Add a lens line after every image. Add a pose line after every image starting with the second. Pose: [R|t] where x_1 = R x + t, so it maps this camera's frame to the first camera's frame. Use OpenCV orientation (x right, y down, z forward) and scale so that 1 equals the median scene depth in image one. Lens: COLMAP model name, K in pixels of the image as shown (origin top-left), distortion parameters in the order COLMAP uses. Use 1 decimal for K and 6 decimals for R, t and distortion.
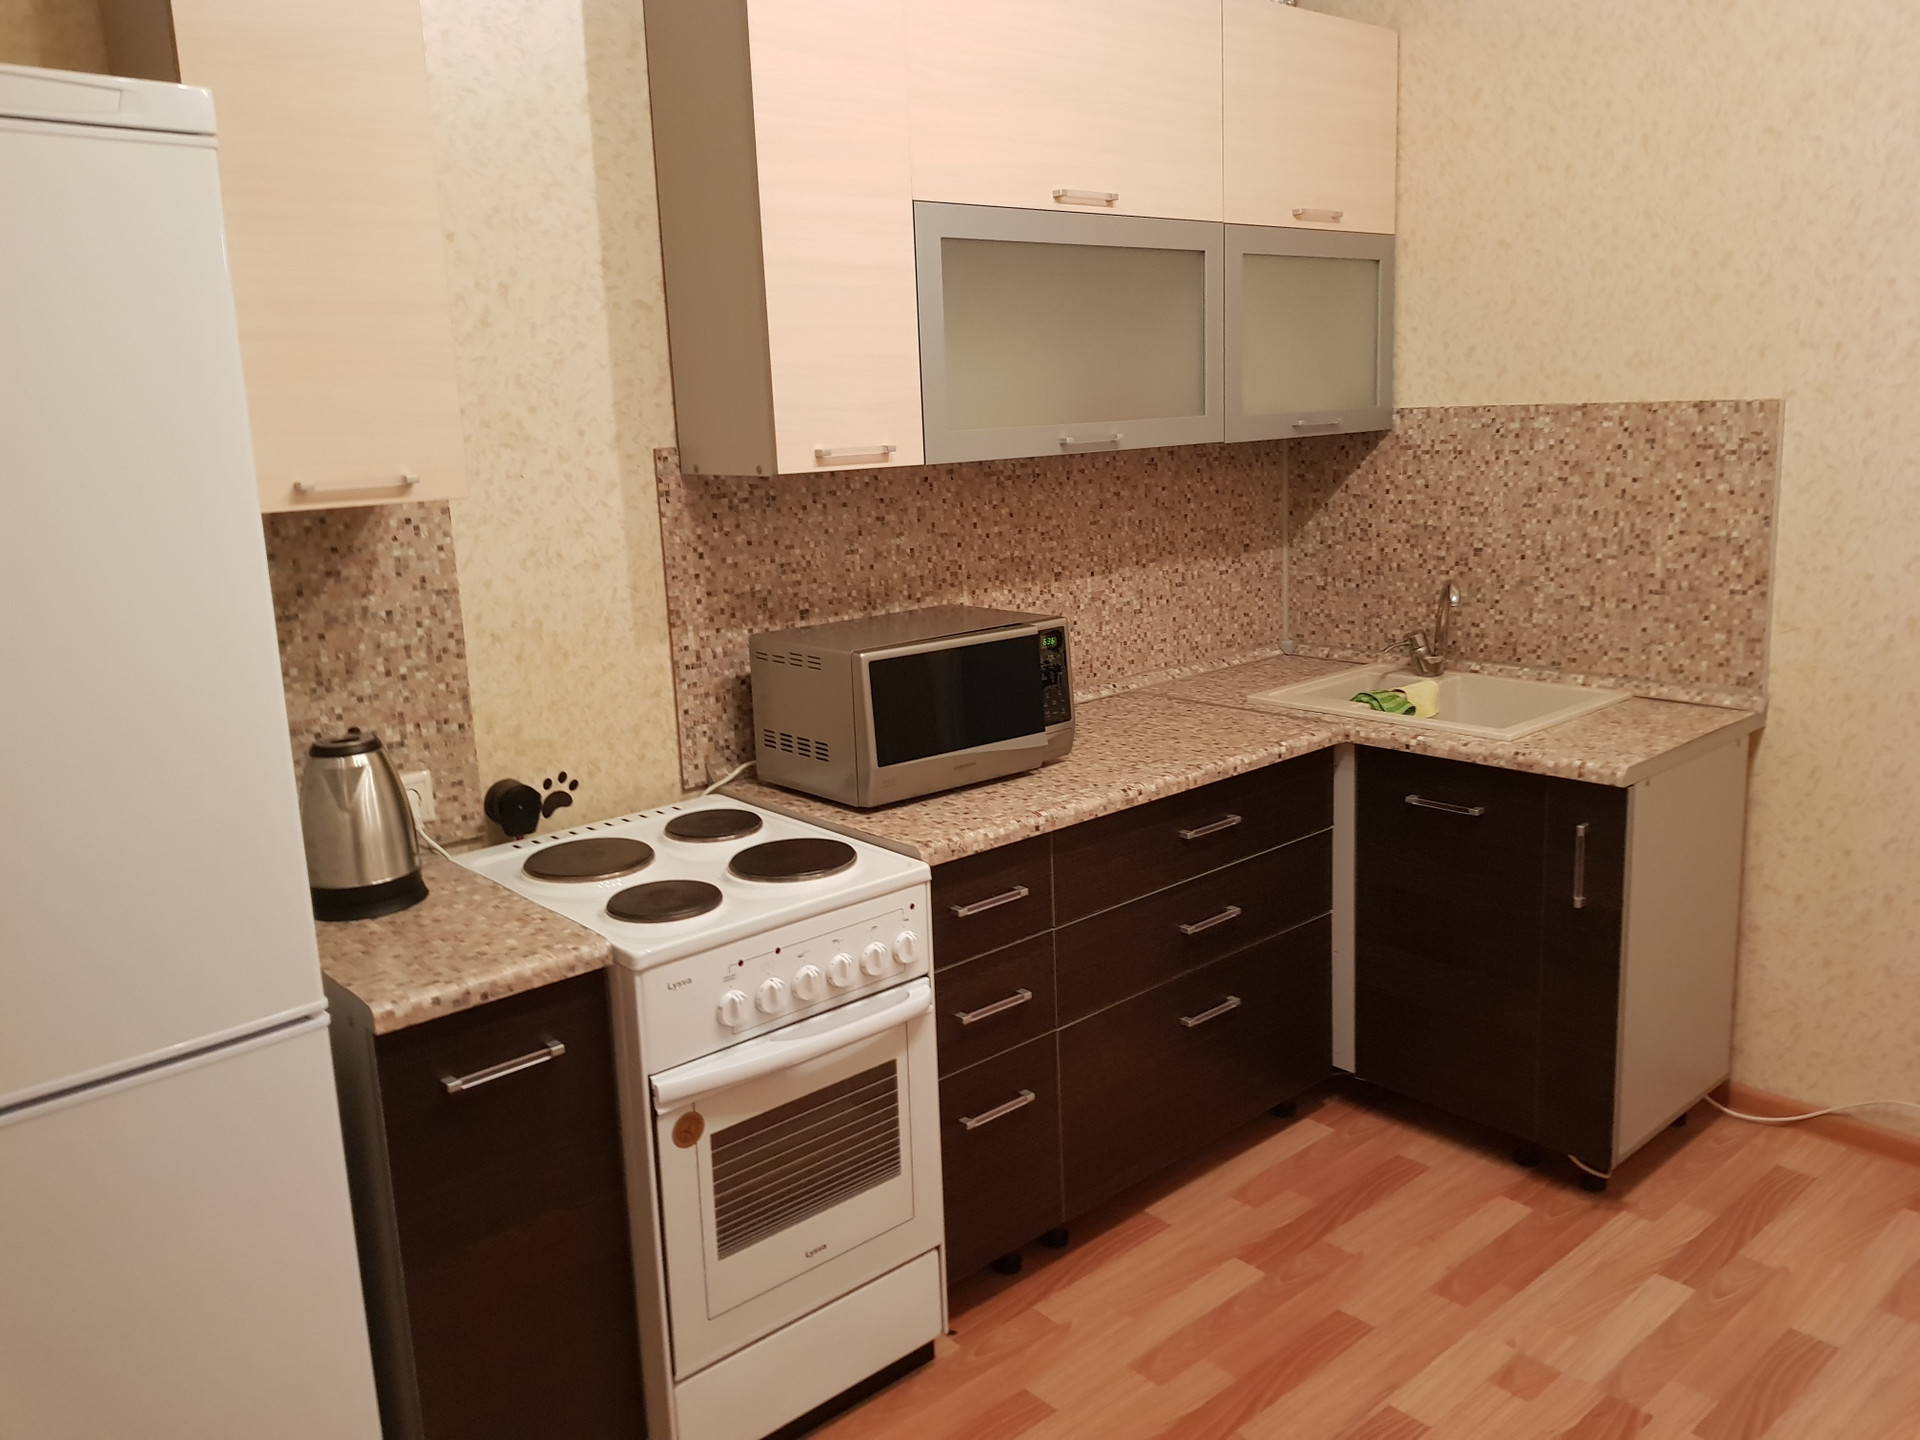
lens RADIAL K [[1453.8, 0, 842.9], [0, 1453.8, 713.6], [0, 0, 1]] dist [-0.001193, -0.028215]
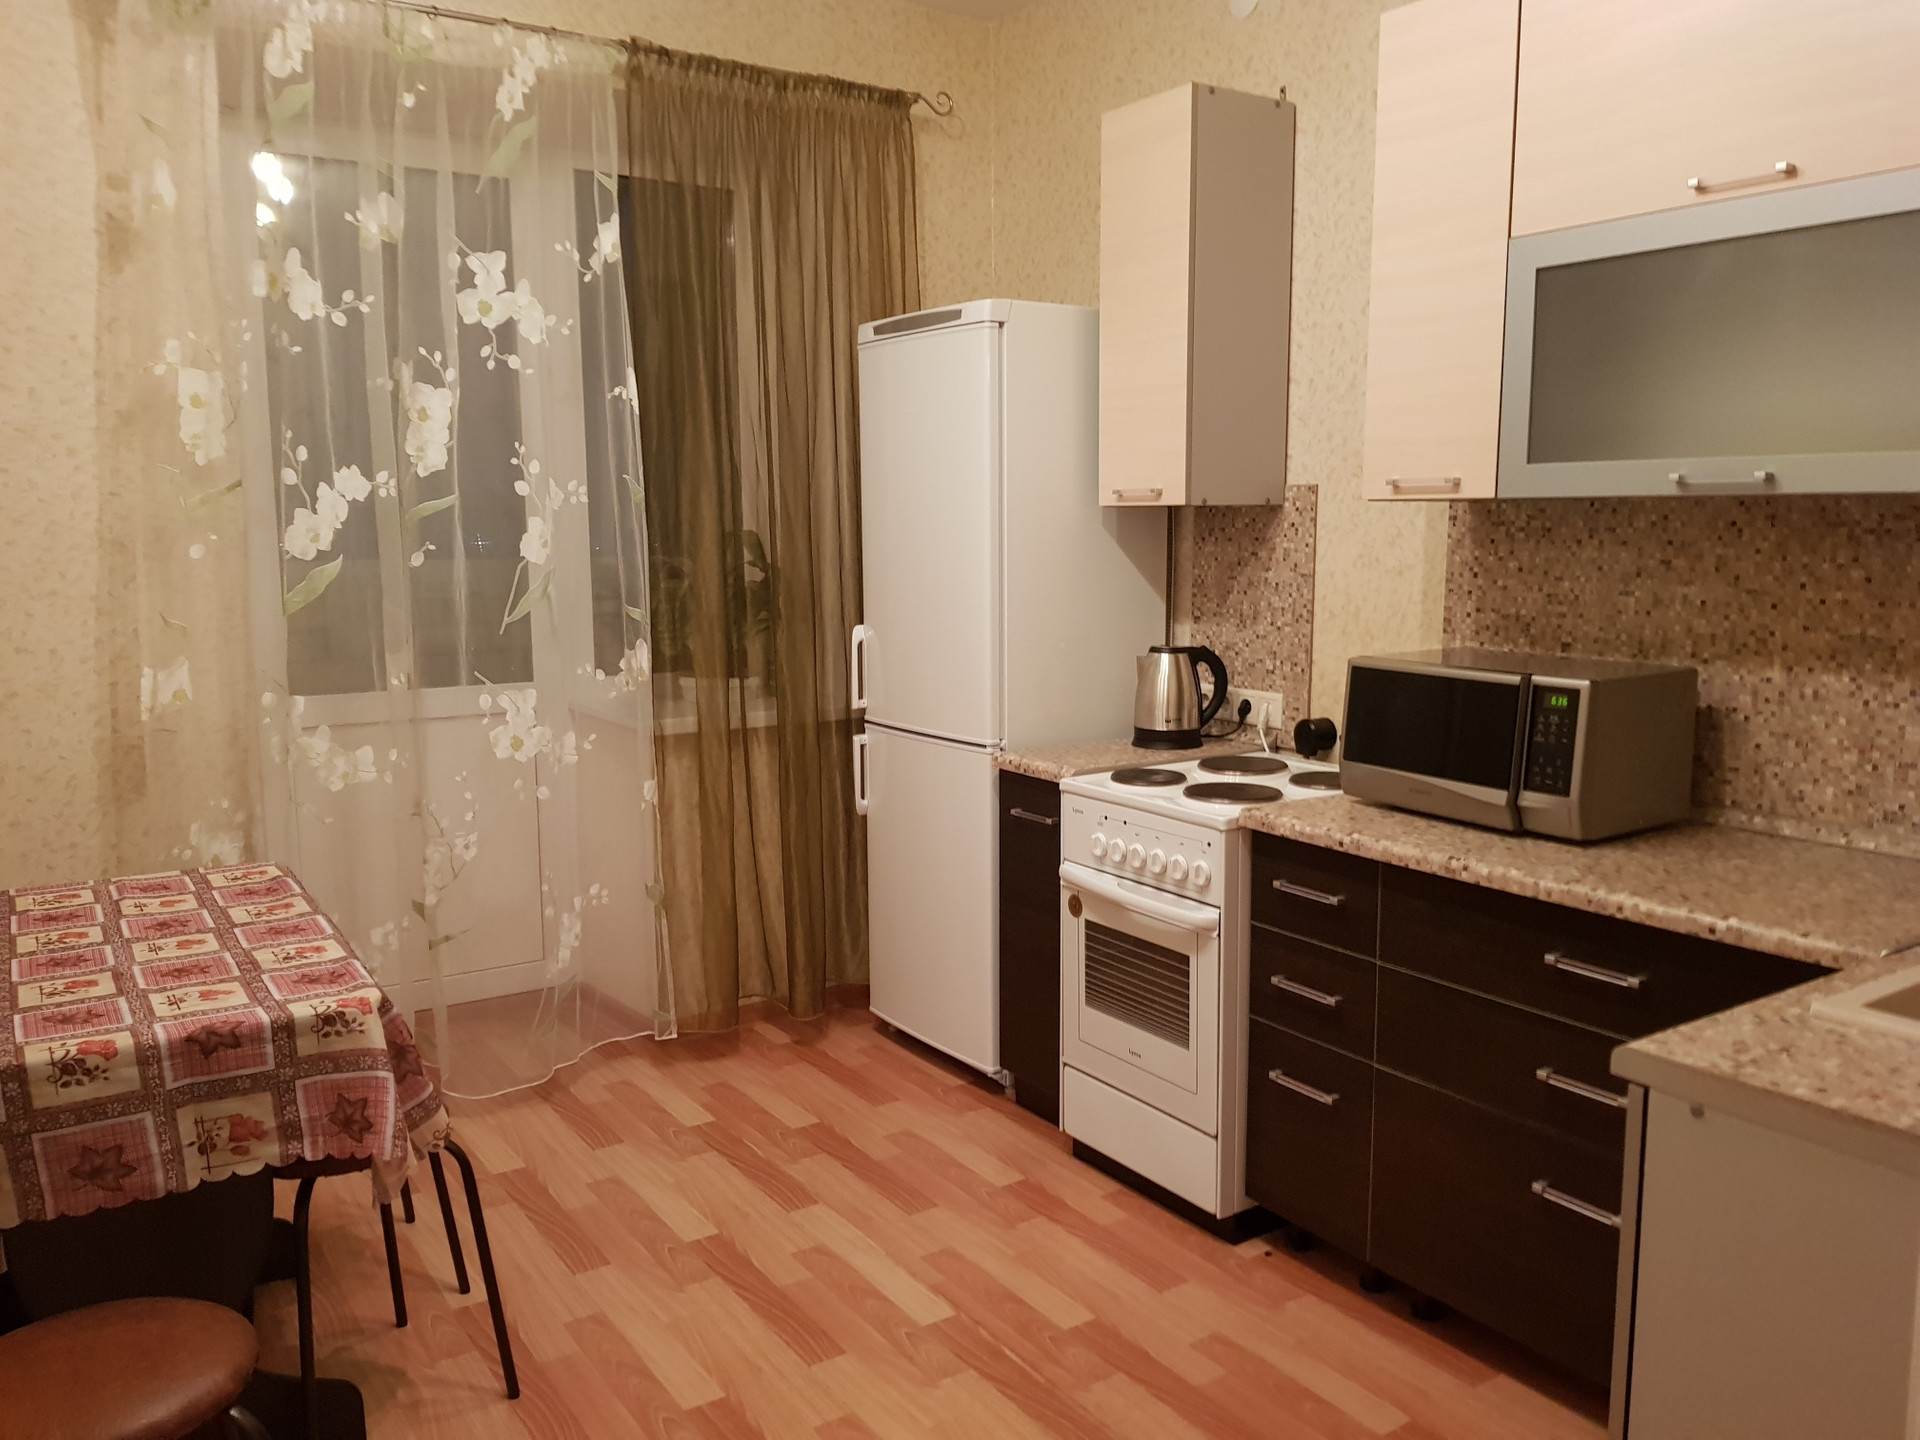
lens RADIAL K [[1453.8, 0, 952.8], [0, 1453.8, 729.2], [0, 0, 1]] dist [-0.001193, -0.028215]
pose [[-0.125326, 0.198689, -0.972016, 1.070020], [-0.163517, 0.962206, 0.217766, -0.172380], [0.978548, 0.186233, -0.088100, 0.722134]]
